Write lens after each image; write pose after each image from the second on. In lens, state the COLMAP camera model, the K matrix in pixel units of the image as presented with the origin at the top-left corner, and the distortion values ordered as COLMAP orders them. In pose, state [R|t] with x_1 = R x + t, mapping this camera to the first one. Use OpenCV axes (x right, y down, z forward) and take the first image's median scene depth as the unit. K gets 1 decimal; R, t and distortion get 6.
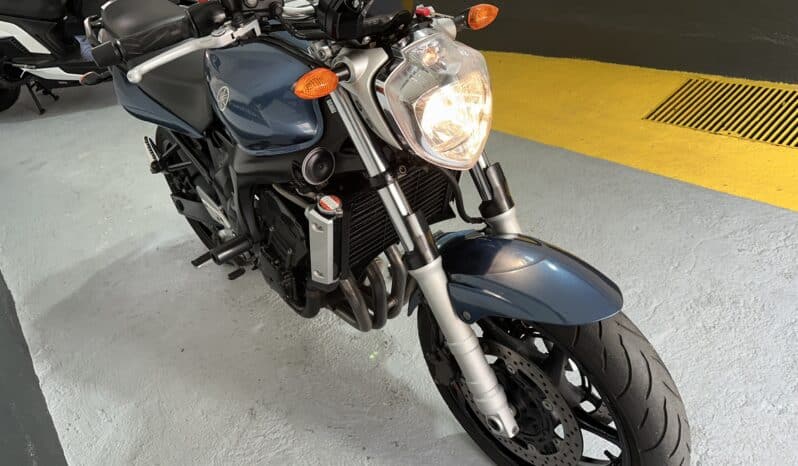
lens RADIAL K [[570.1, 0, 399.0], [0, 570.1, 233.0], [0, 0, 1]] dist [0.051563, -0.078411]
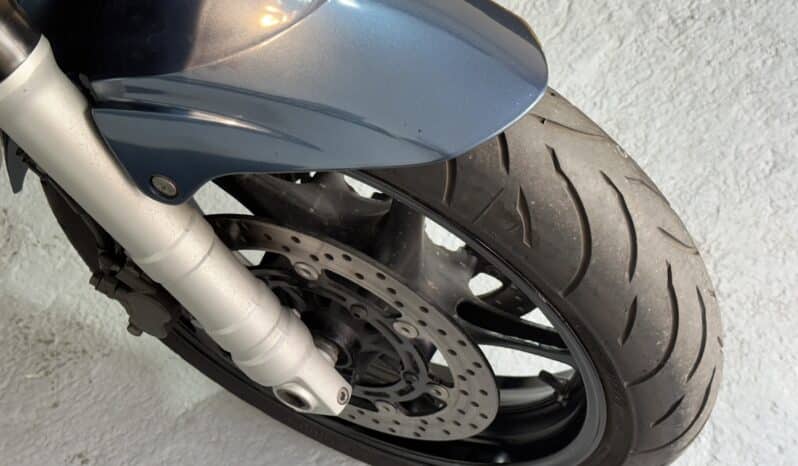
lens RADIAL K [[1114.4, 0, 391.4], [0, 1114.4, 229.1], [0, 0, 1]] dist [0.369359, -1.262422]
pose [[0.931237, -0.270055, 0.244678, 0.065835], [0.182311, 0.926617, 0.328851, -0.039875], [-0.315531, -0.261631, 0.912135, 0.265984]]
